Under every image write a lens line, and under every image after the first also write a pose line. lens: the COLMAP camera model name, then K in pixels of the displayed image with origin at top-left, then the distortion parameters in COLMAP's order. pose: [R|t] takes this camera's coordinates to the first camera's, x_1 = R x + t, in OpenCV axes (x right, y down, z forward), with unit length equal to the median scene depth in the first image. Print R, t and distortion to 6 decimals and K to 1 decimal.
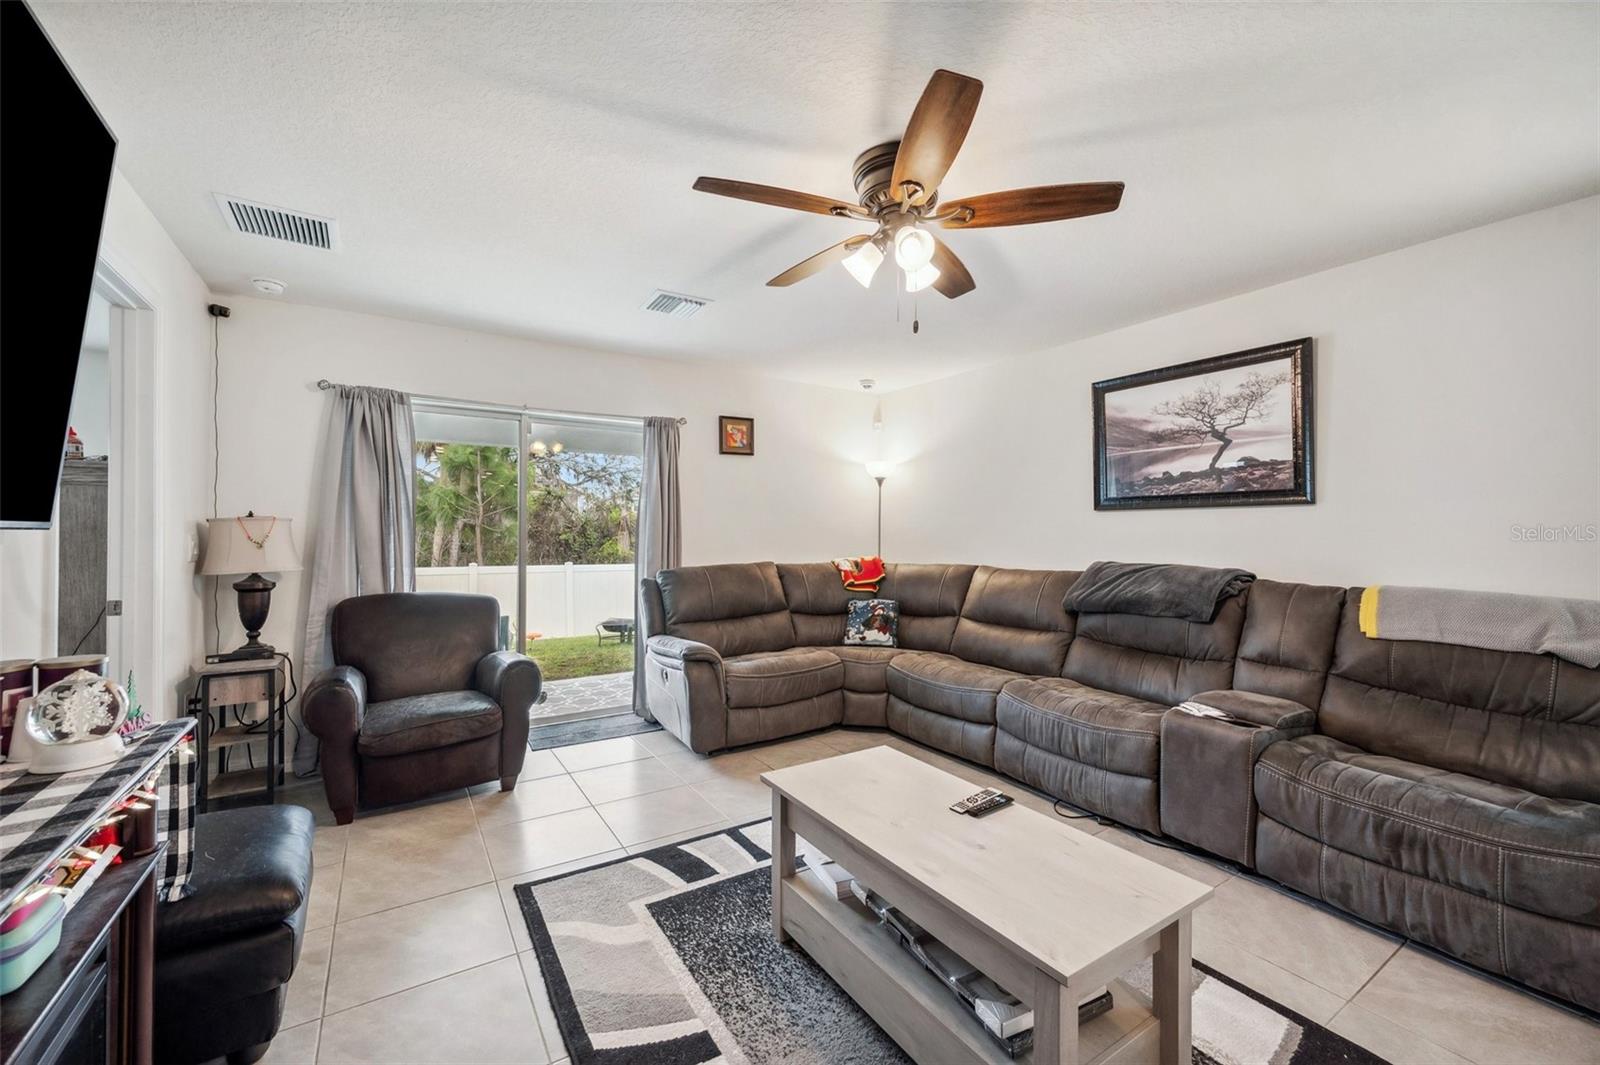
lens RADIAL K [[638.8, 0, 802.3], [0, 638.8, 529.9], [0, 0, 1]] dist [0.000142, 0.000025]
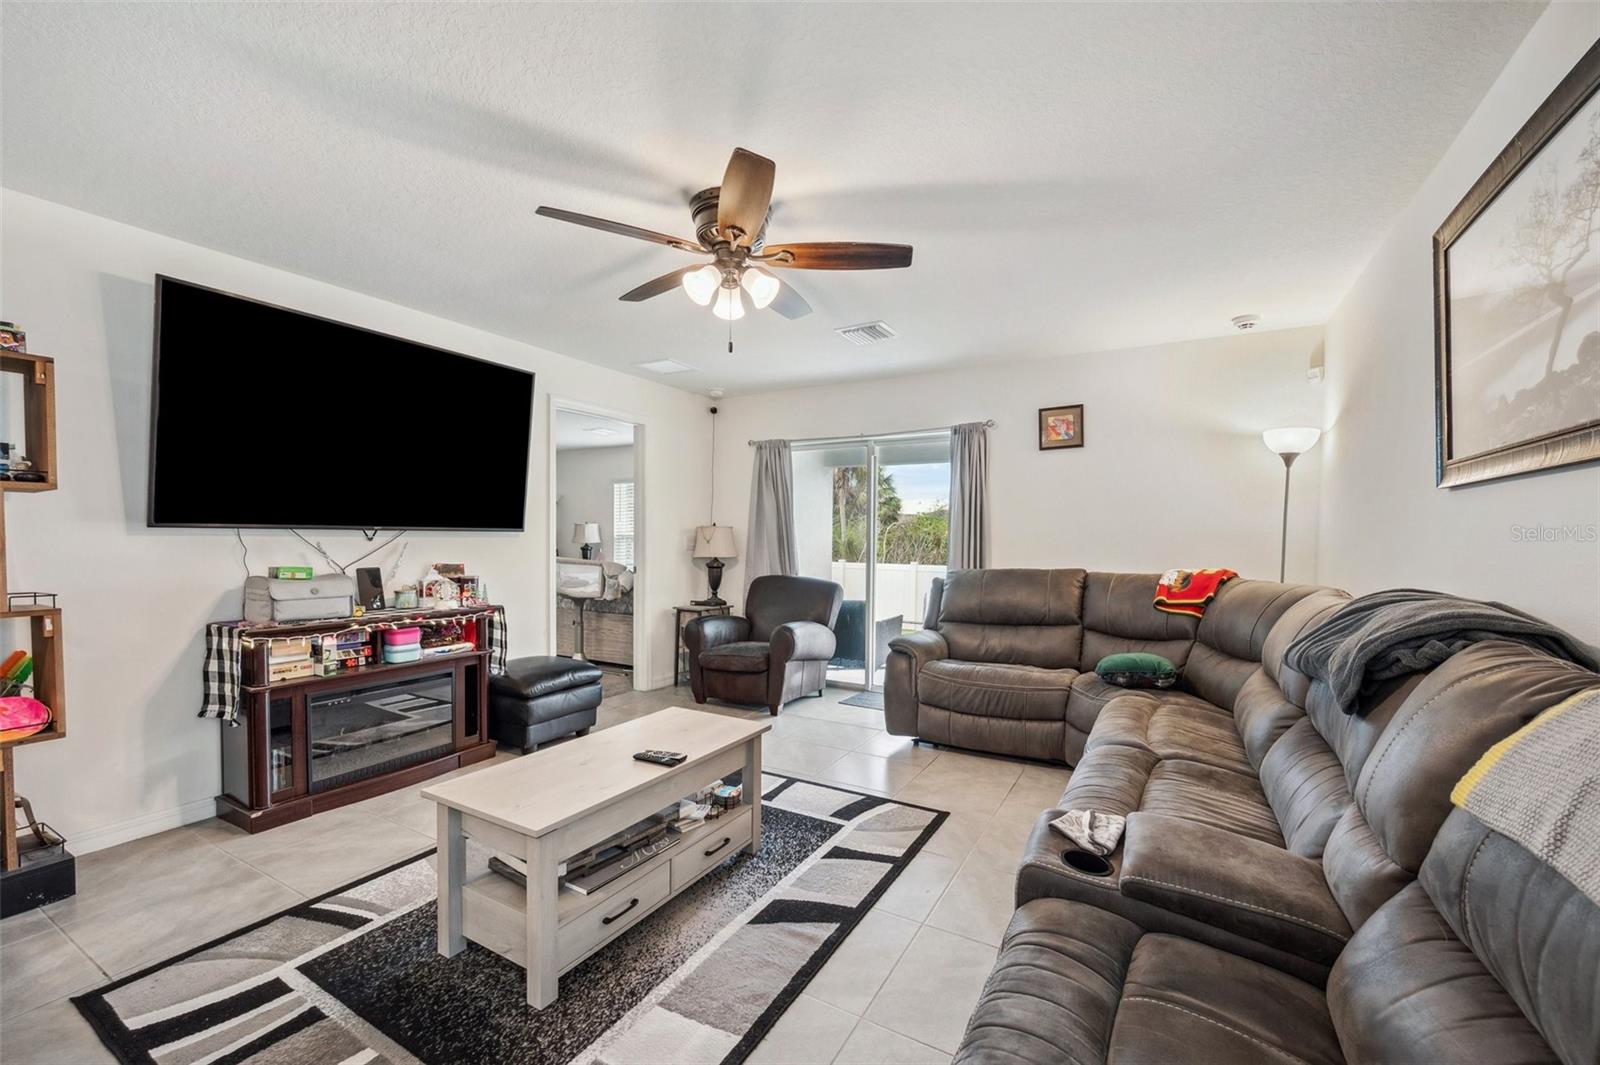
lens RADIAL K [[652.6, 0, 801.3], [0, 652.6, 548.3], [0, 0, 1]] dist [0.000500, 0.000117]
pose [[0.457087, 0.015662, -0.889284, 0.798381], [-0.001491, 0.999857, 0.016843, 0.010599], [0.889421, -0.006373, 0.457045, 0.368564]]
